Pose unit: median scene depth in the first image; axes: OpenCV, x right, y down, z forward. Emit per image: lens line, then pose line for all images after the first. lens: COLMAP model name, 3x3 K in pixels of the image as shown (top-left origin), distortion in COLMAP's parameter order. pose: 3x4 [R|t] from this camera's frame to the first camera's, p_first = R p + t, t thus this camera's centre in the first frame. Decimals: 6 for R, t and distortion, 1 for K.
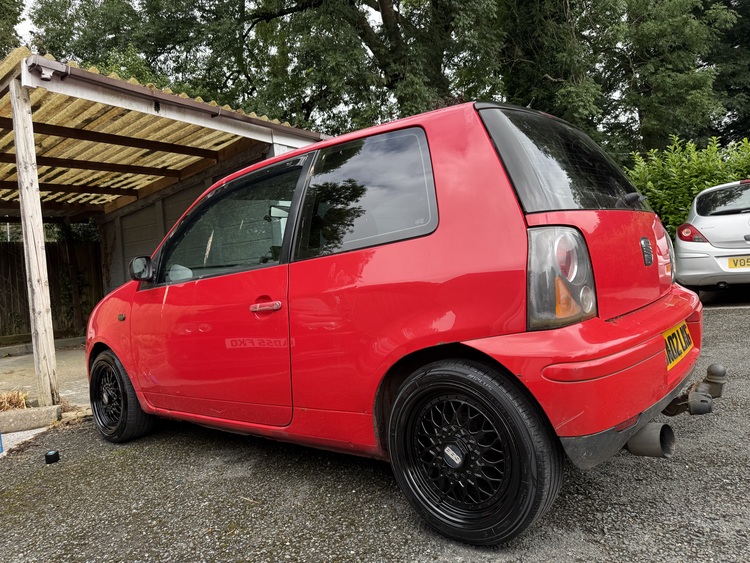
lens RADIAL K [[554.7, 0, 375.9], [0, 554.7, 293.2], [0, 0, 1]] dist [0.031282, -0.032147]
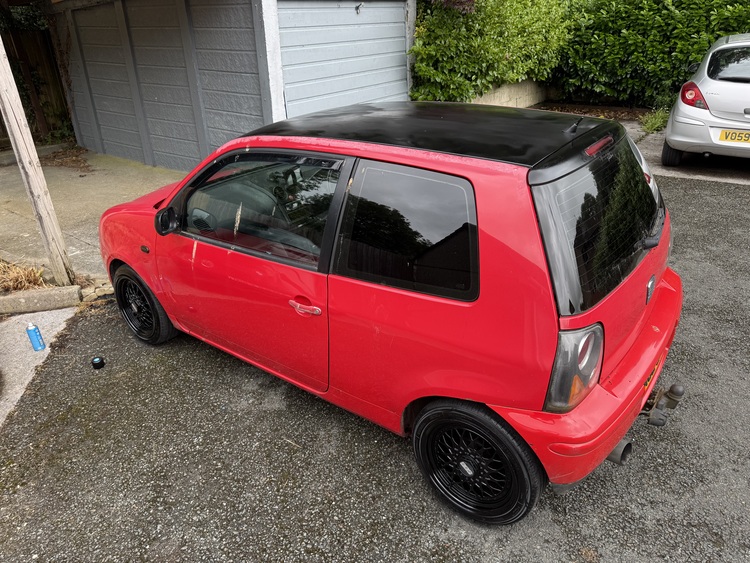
lens RADIAL K [[554.7, 0, 375.9], [0, 554.7, 293.2], [0, 0, 1]] dist [0.031282, -0.032147]
pose [[0.996297, 0.029346, 0.080818, -0.130462], [-0.062287, 0.894293, 0.443125, -0.437201], [-0.059271, -0.446518, 0.892810, 0.016675]]
